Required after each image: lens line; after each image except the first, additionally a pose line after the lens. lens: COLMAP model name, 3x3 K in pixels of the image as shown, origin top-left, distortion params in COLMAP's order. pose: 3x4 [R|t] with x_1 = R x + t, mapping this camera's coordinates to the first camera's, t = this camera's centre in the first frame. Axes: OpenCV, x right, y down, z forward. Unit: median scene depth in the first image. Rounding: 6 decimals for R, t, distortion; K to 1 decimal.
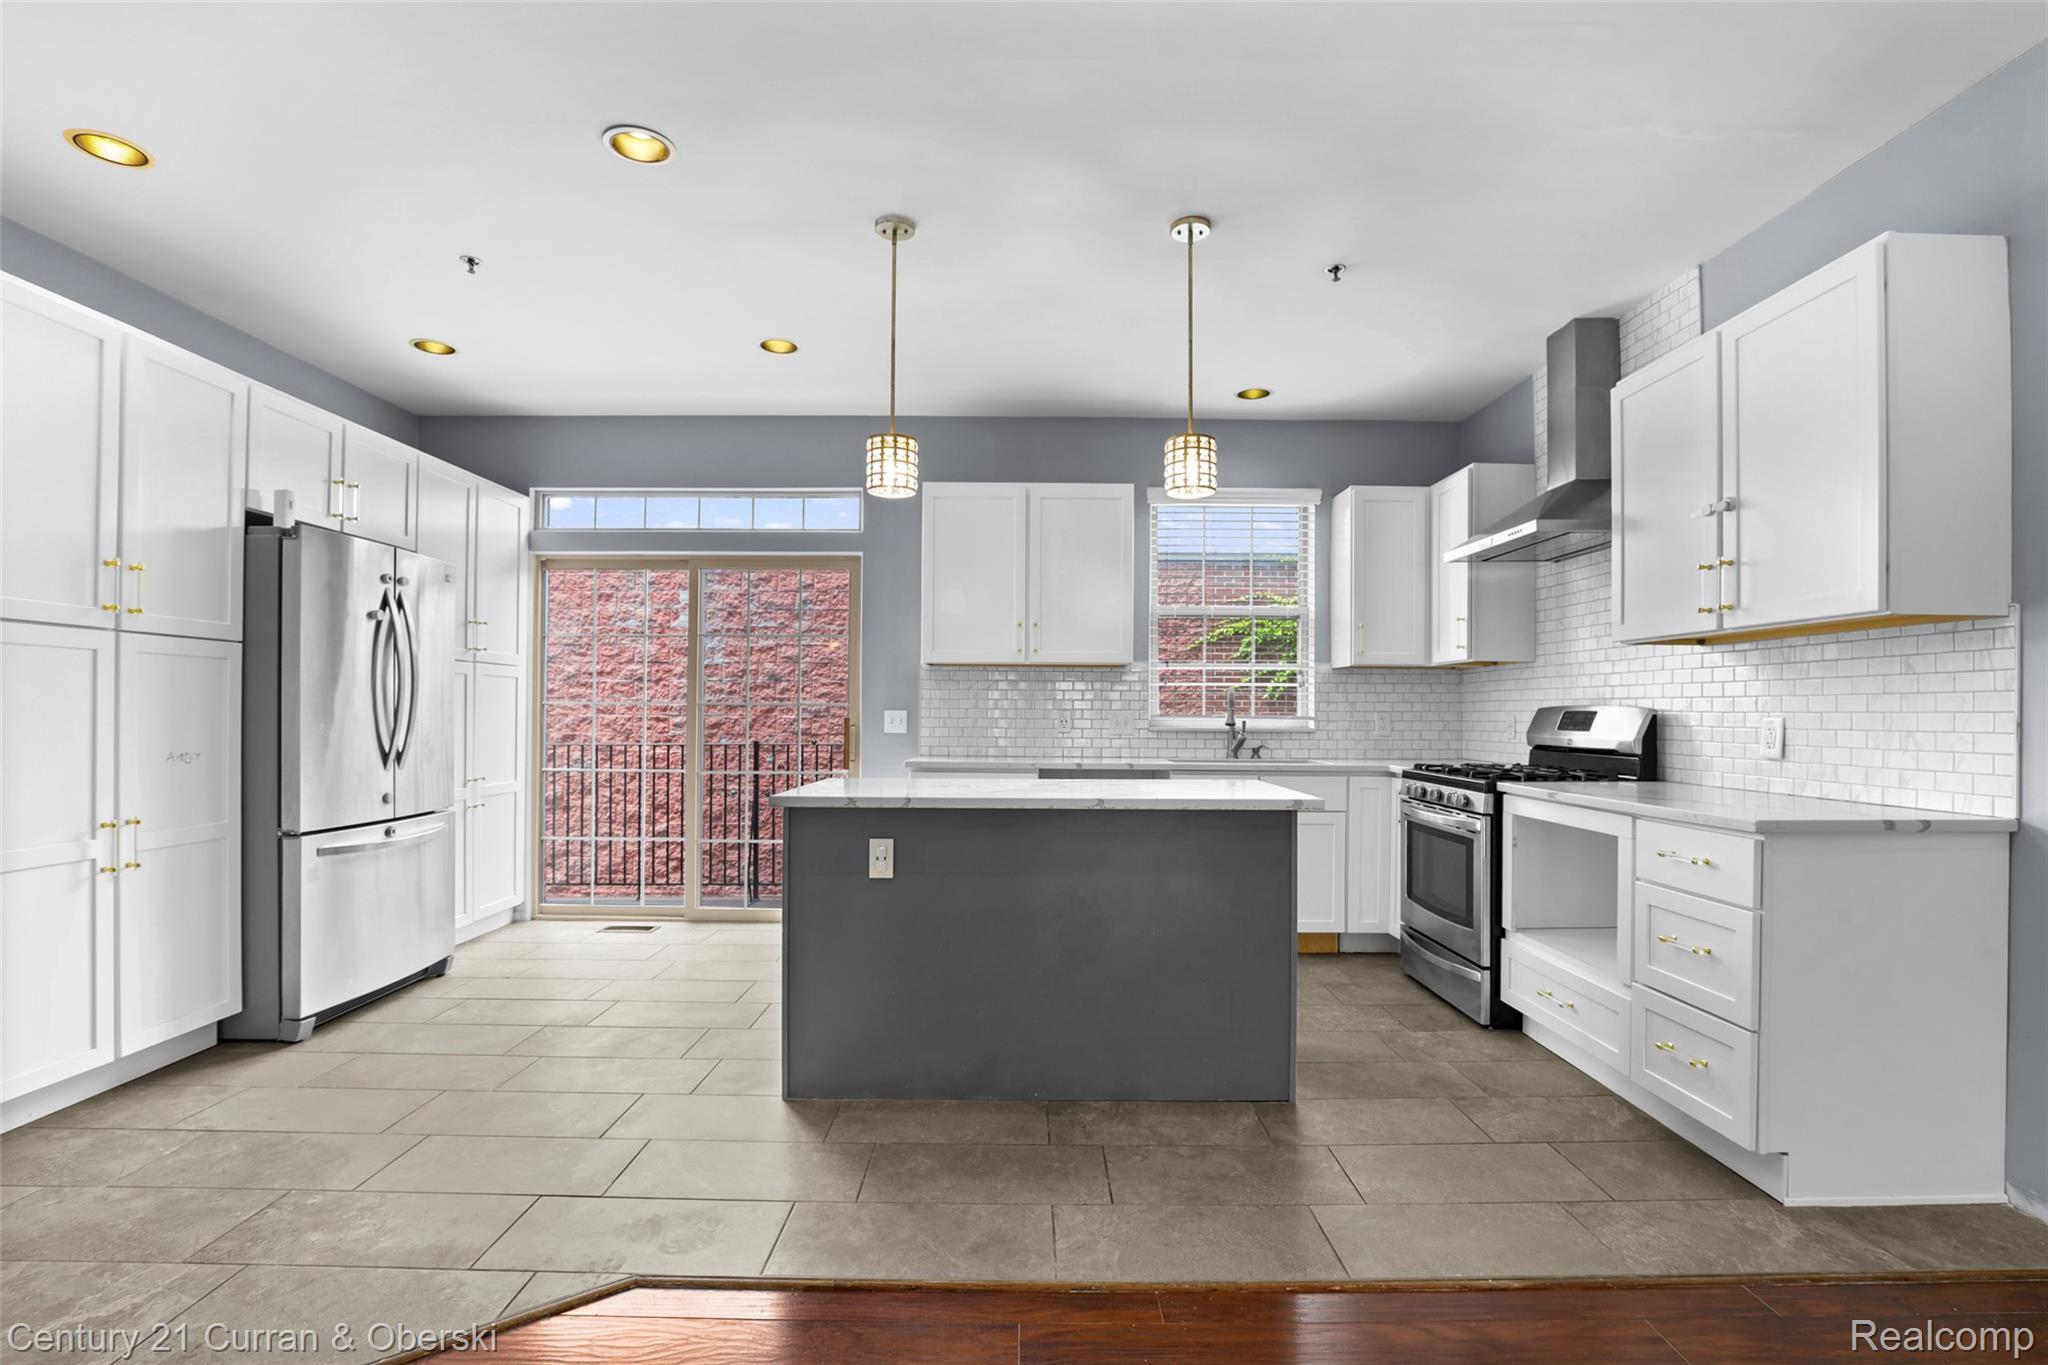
lens RADIAL K [[947.7, 0, 1029.7], [0, 947.7, 707.2], [0, 0, 1]] dist [-0.030703, 0.001583]
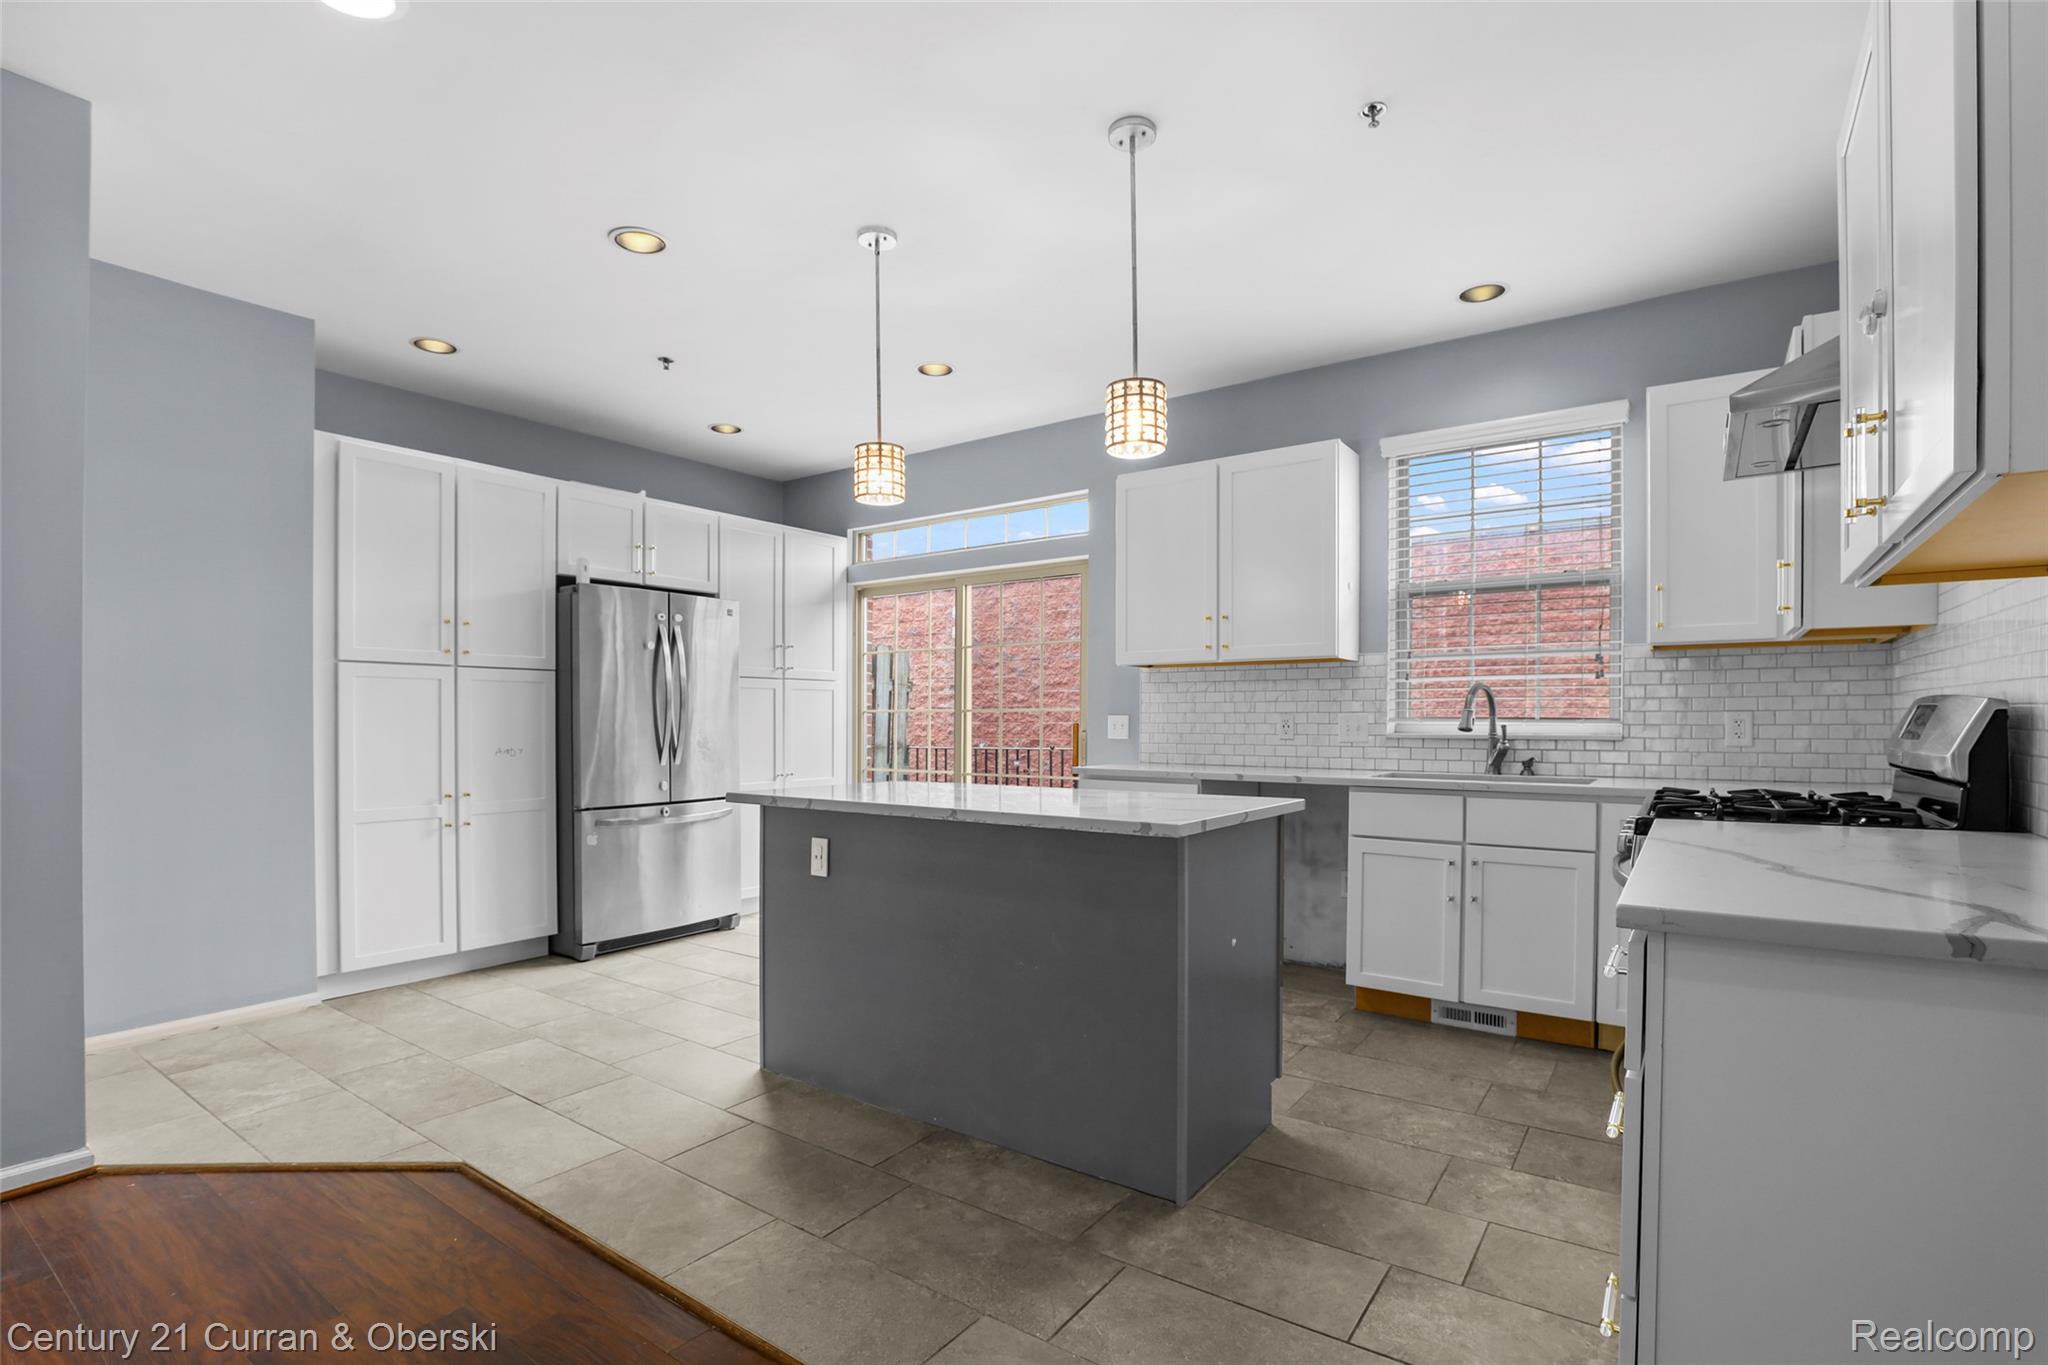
lens RADIAL K [[955.0, 0, 1031.9], [0, 955.0, 728.3], [0, 0, 1]] dist [-0.037344, 0.005273]
pose [[0.813361, -0.001126, -0.581758, 0.478058], [0.009136, 0.999900, 0.010838, 0.007113], [0.581687, -0.014130, 0.813290, 0.214636]]
